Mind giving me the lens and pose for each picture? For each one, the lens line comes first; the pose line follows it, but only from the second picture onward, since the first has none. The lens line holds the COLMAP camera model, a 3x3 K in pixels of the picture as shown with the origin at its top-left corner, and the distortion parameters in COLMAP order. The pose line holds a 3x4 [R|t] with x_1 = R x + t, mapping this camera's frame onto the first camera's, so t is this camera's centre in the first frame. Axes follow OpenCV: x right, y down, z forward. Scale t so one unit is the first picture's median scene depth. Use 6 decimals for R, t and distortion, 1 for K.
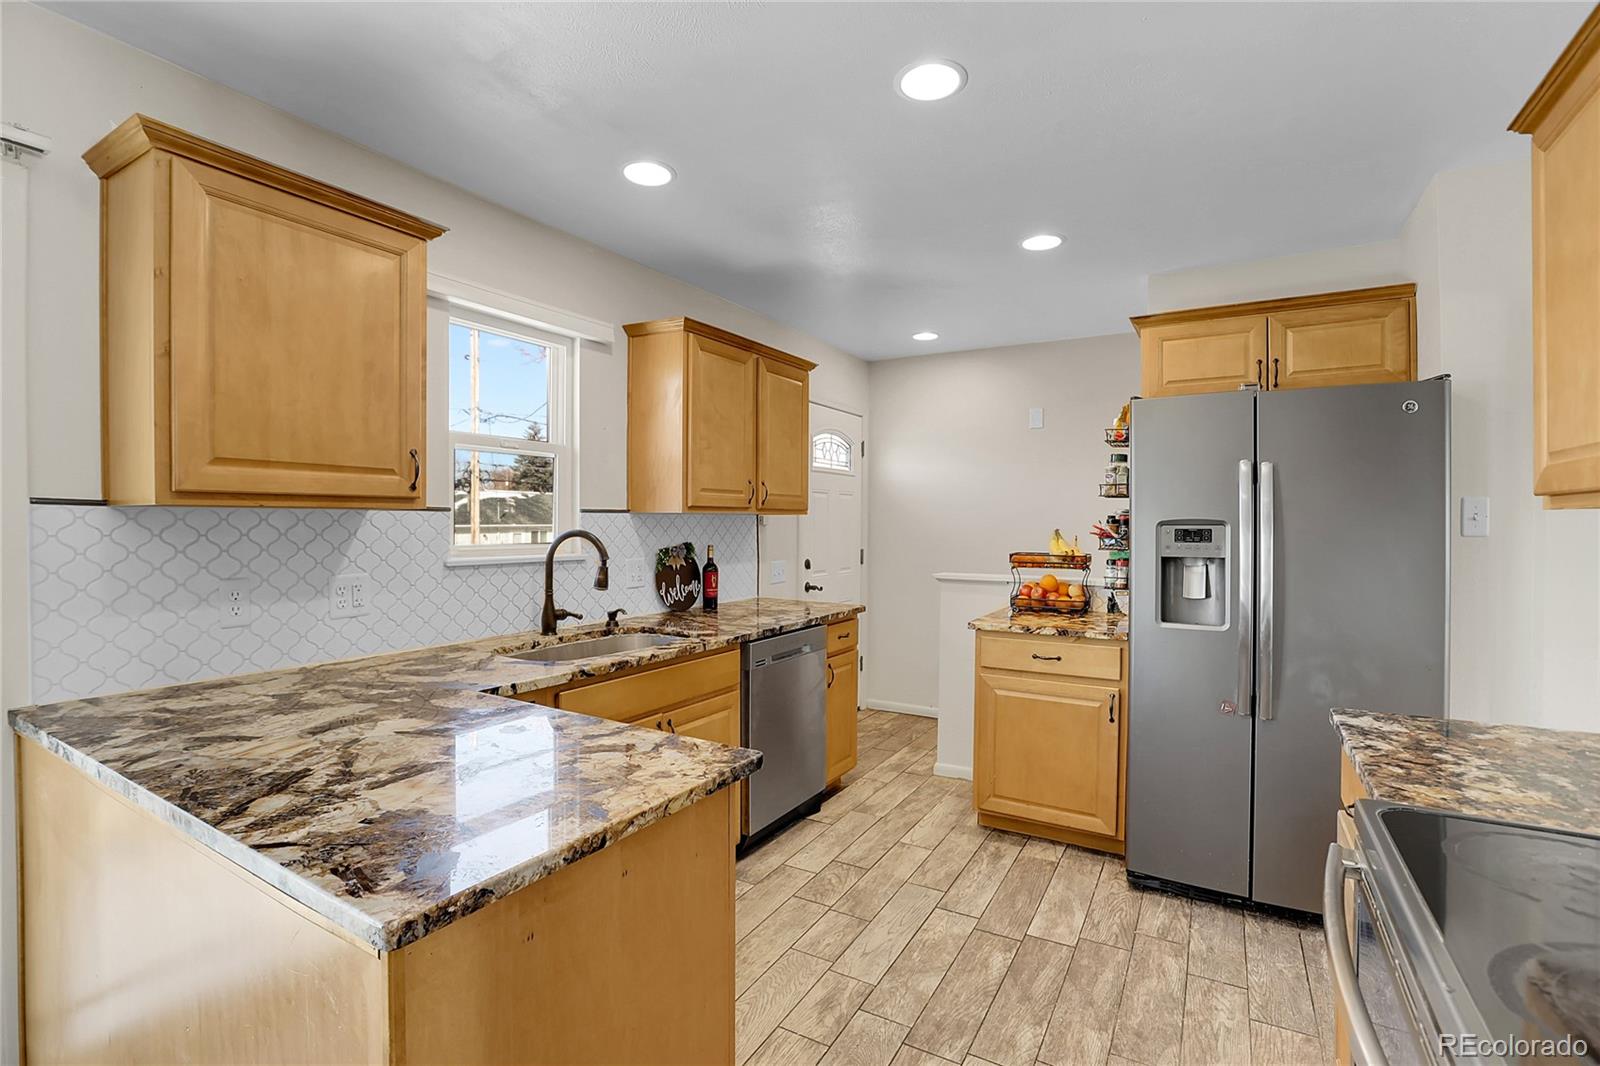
lens RADIAL K [[750.5, 0, 763.4], [0, 750.5, 532.3], [0, 0, 1]] dist [-0.044966, 0.000478]
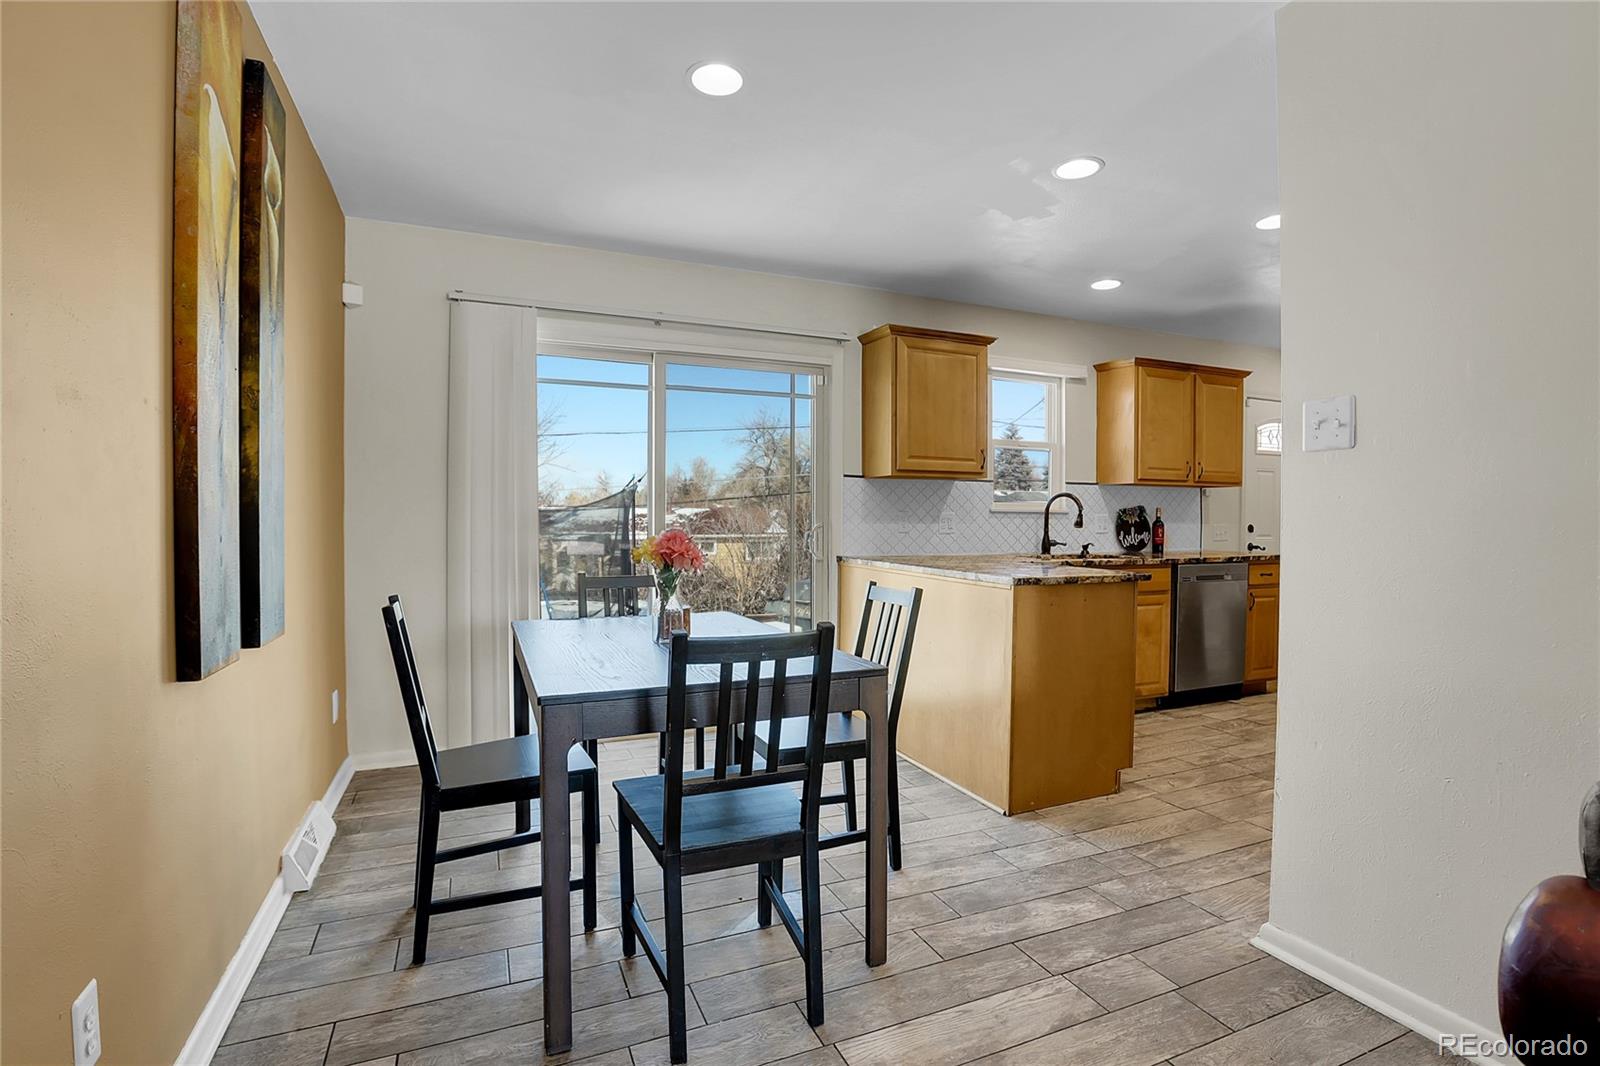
lens RADIAL K [[750.5, 0, 763.4], [0, 750.5, 532.3], [0, 0, 1]] dist [-0.044966, 0.000478]
pose [[0.816277, 0.010784, -0.577560, 0.163543], [-0.011008, 0.999935, 0.003113, 0.084336], [0.577555, 0.003817, 0.816343, -0.735048]]
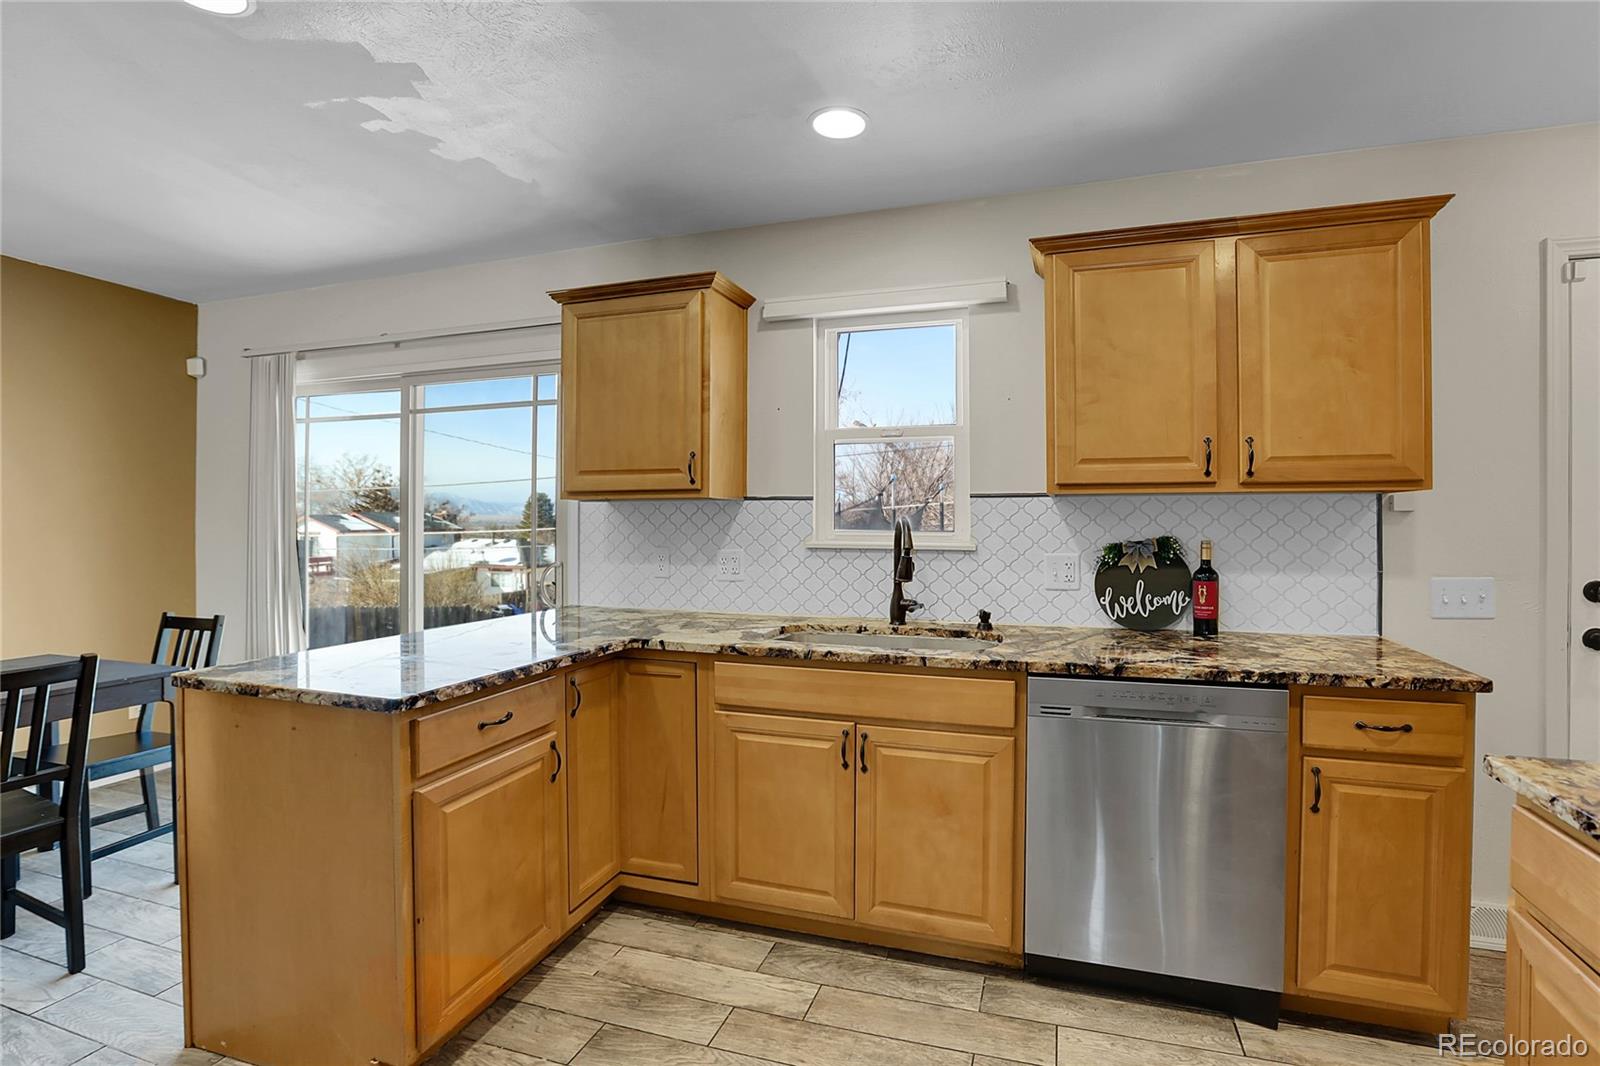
lens RADIAL K [[730.7, 0, 846.0], [0, 730.7, 518.0], [0, 0, 1]] dist [-0.037525, 0.000427]
pose [[0.266058, -0.009829, -0.963907, 0.585370], [-0.012579, 0.999827, -0.013667, 0.012290], [0.963875, 0.015761, 0.265889, 0.649388]]
